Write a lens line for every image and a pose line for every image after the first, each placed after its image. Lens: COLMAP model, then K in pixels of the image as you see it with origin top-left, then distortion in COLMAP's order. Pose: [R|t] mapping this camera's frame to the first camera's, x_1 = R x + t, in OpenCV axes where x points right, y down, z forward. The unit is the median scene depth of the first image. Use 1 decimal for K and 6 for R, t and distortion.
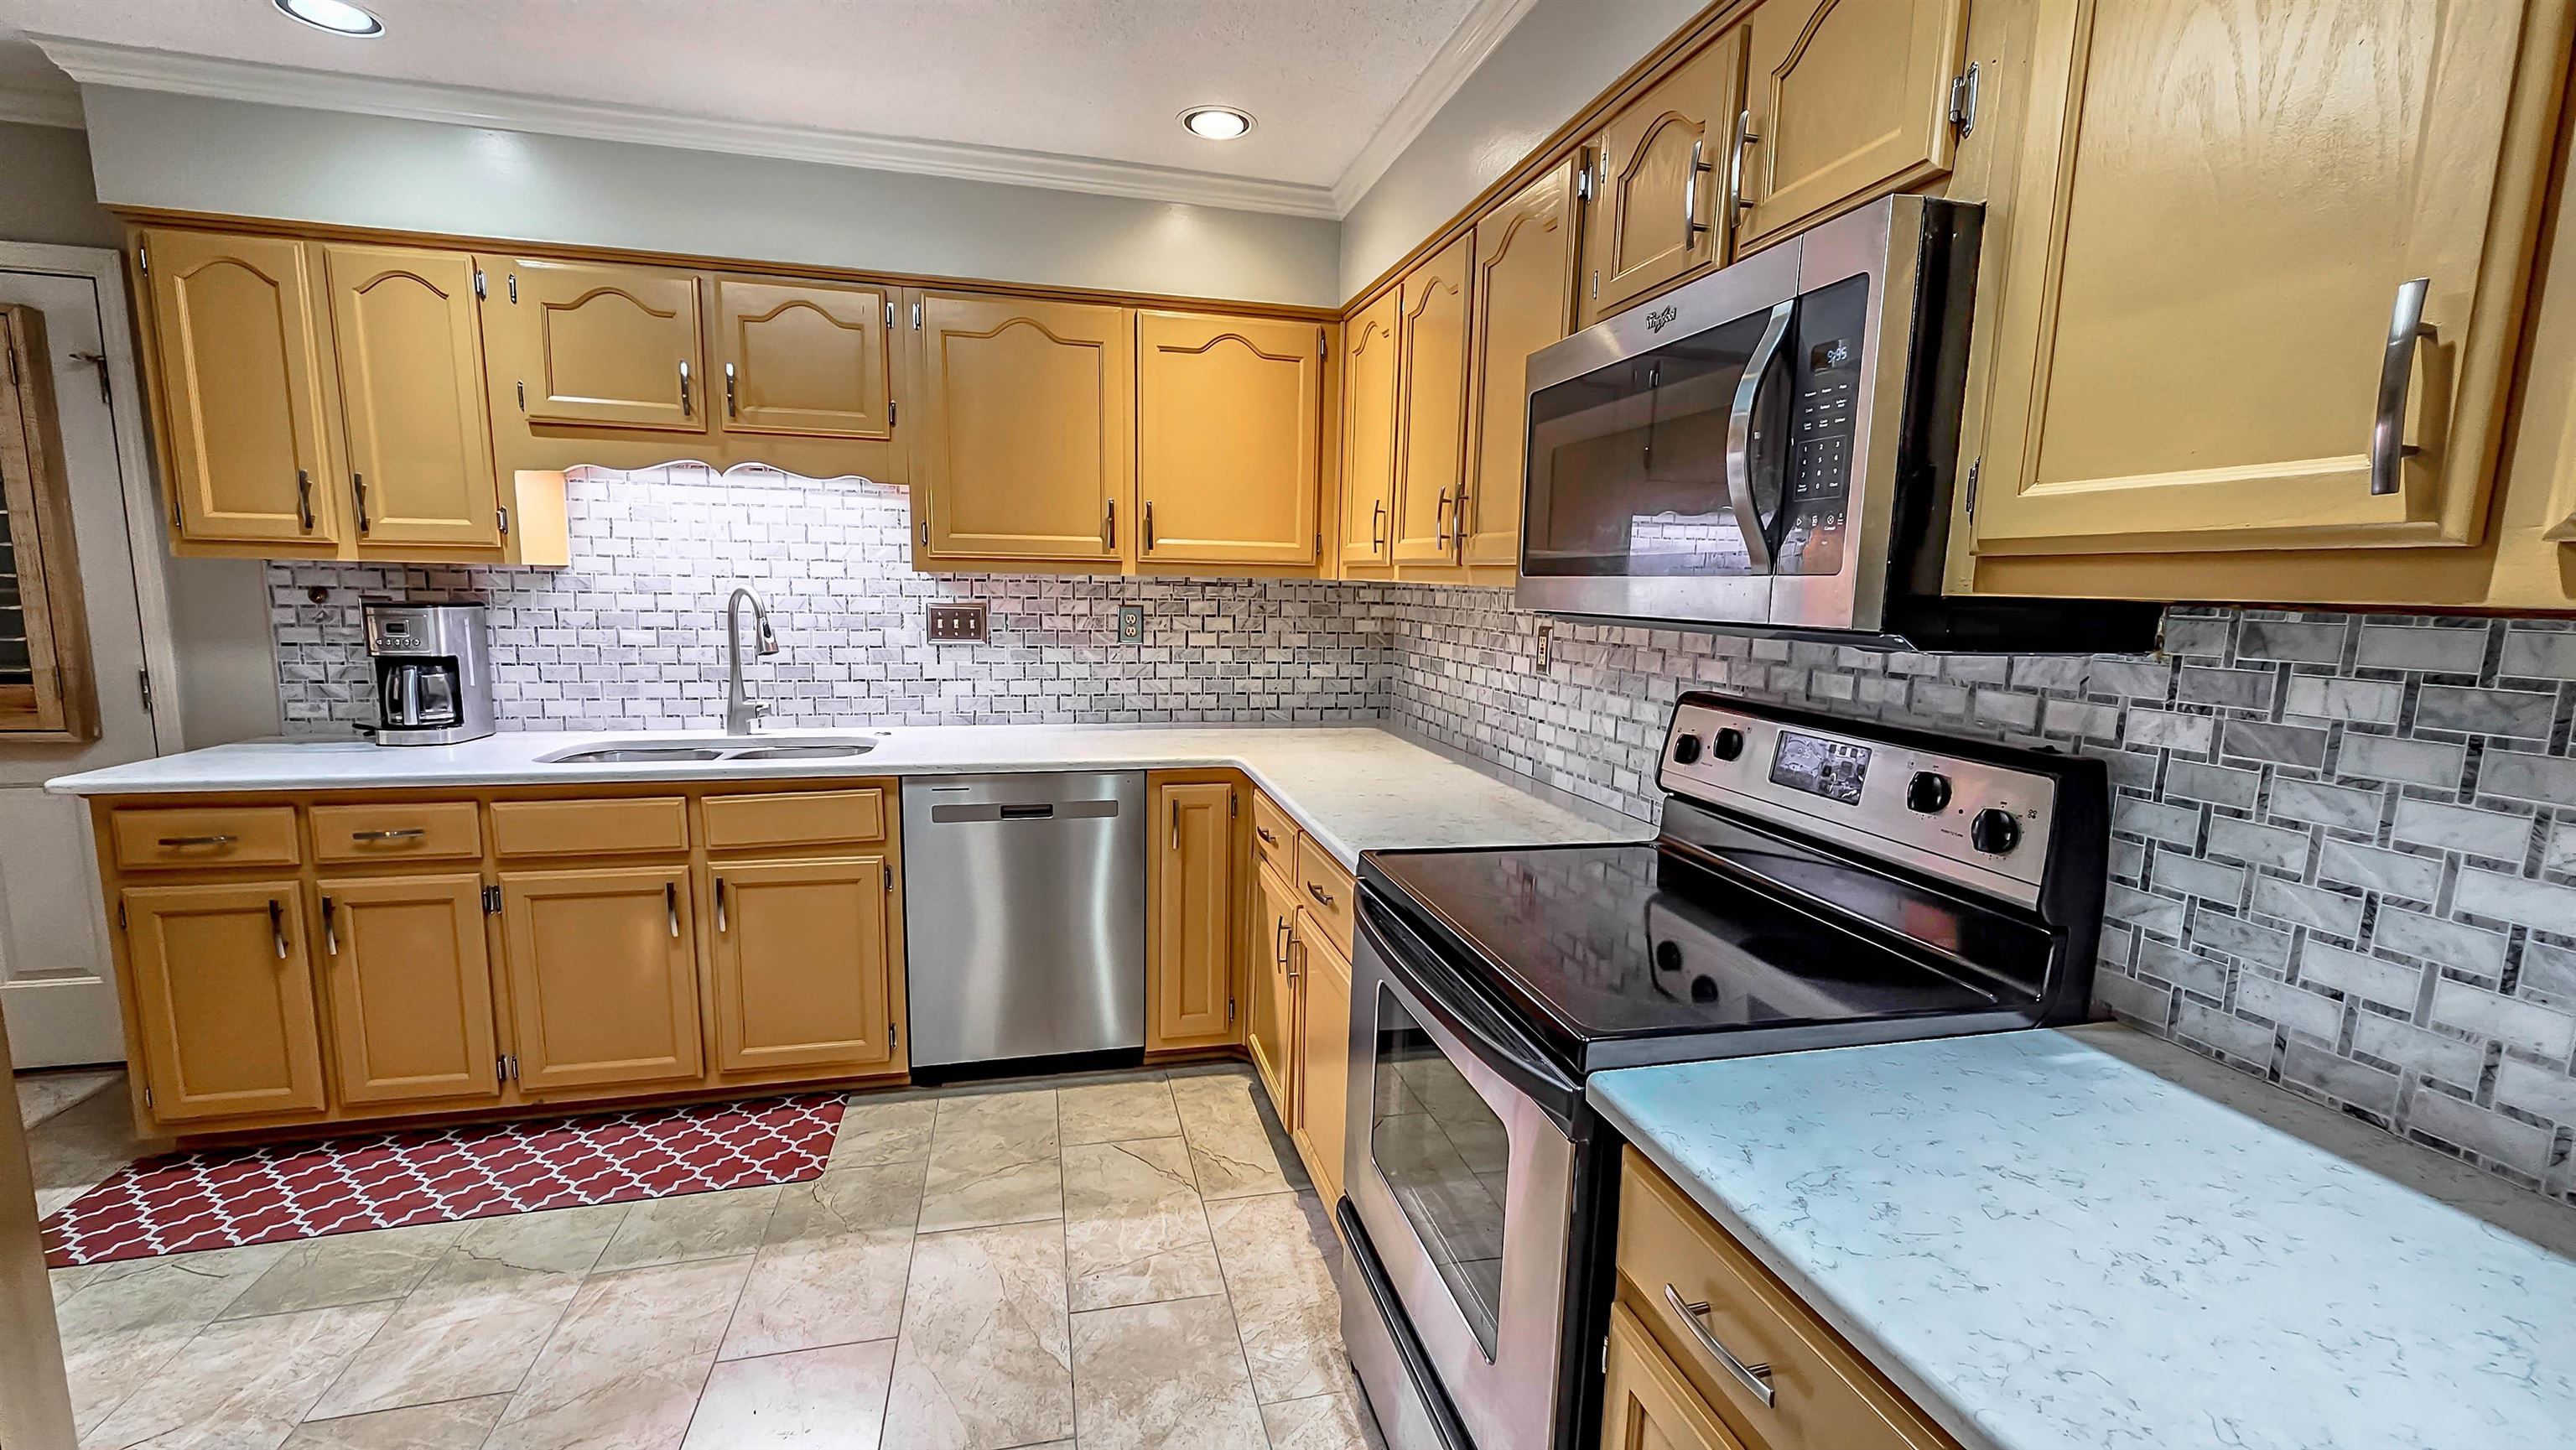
lens RADIAL K [[1059.9, 0, 1300.9], [0, 1059.9, 738.7], [0, 0, 1]] dist [-0.002035, 0.001792]
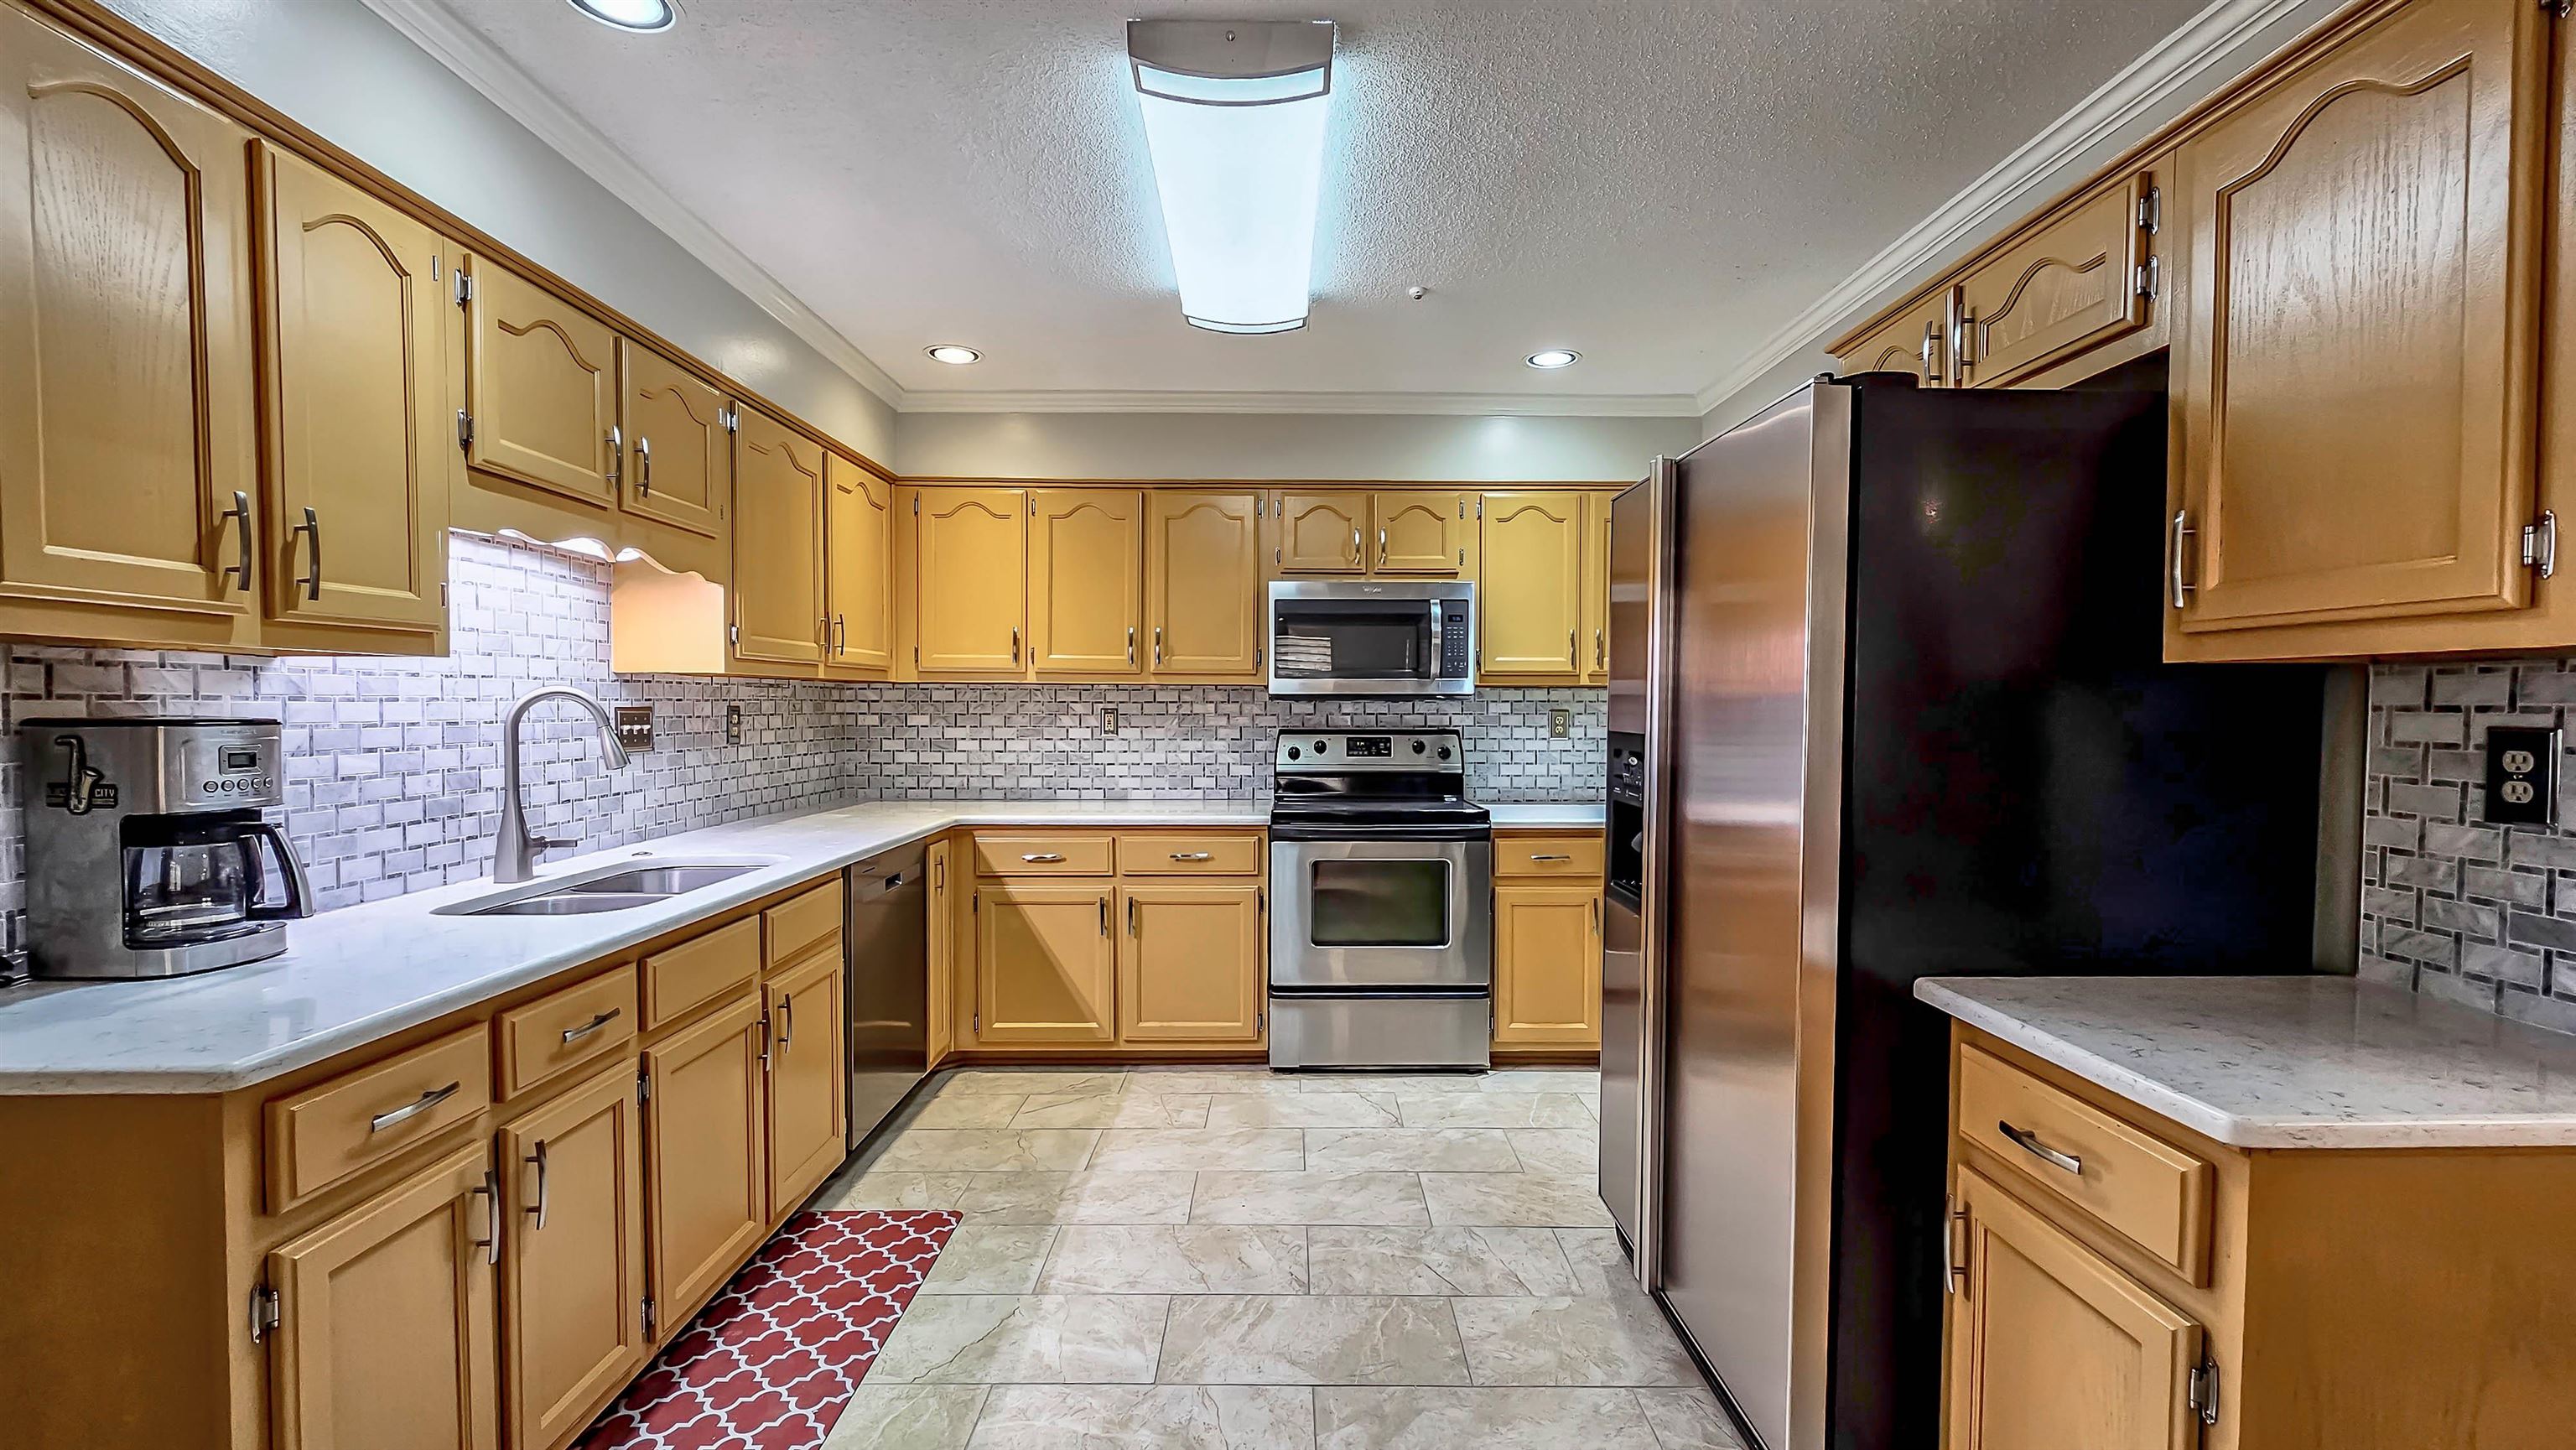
lens RADIAL K [[1059.9, 0, 1294.6], [0, 1059.9, 733.3], [0, 0, 1]] dist [-0.002035, 0.001792]
pose [[0.231469, -0.046170, 0.971746, -1.291350], [0.145899, 0.989224, 0.012248, -0.041359], [-0.961840, 0.138942, 0.235711, 0.299173]]
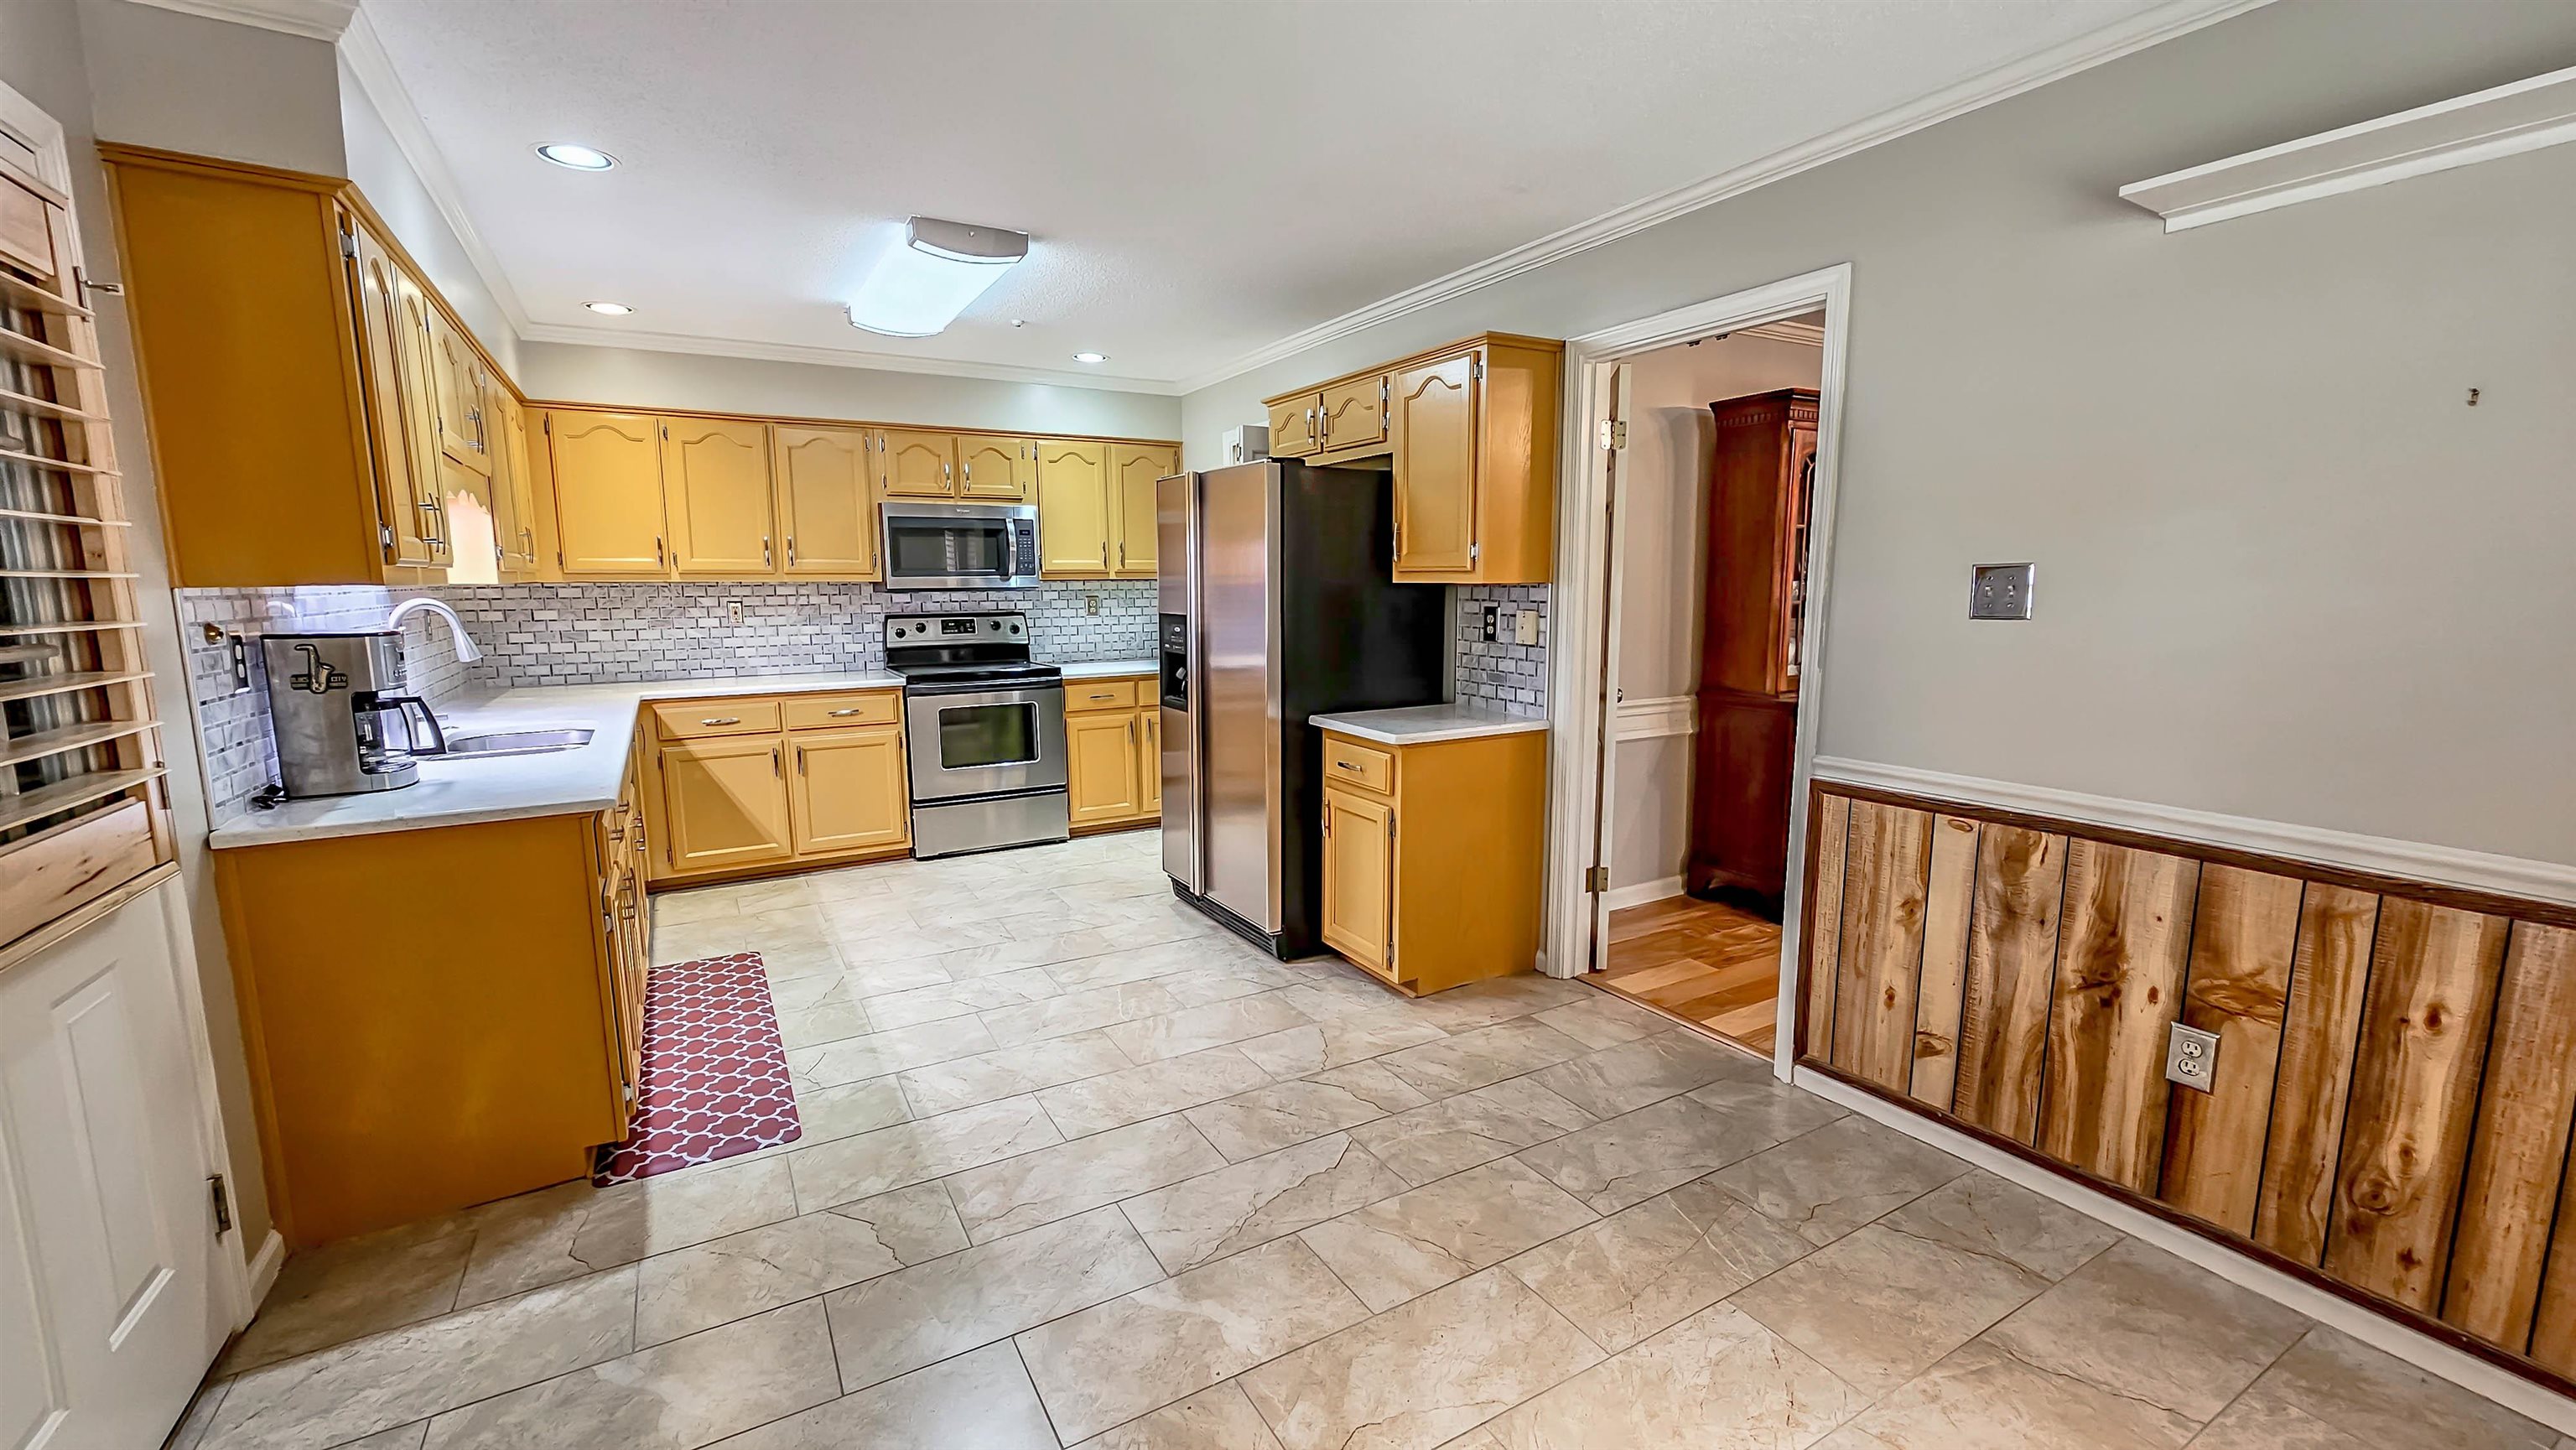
lens RADIAL K [[1059.9, 0, 1302.0], [0, 1059.9, 737.5], [0, 0, 1]] dist [-0.002035, 0.001792]
pose [[-0.284590, -0.162937, 0.944701, -1.977416], [0.141513, 0.967514, 0.209502, -0.118601], [-0.948147, 0.193310, -0.252287, 0.494853]]
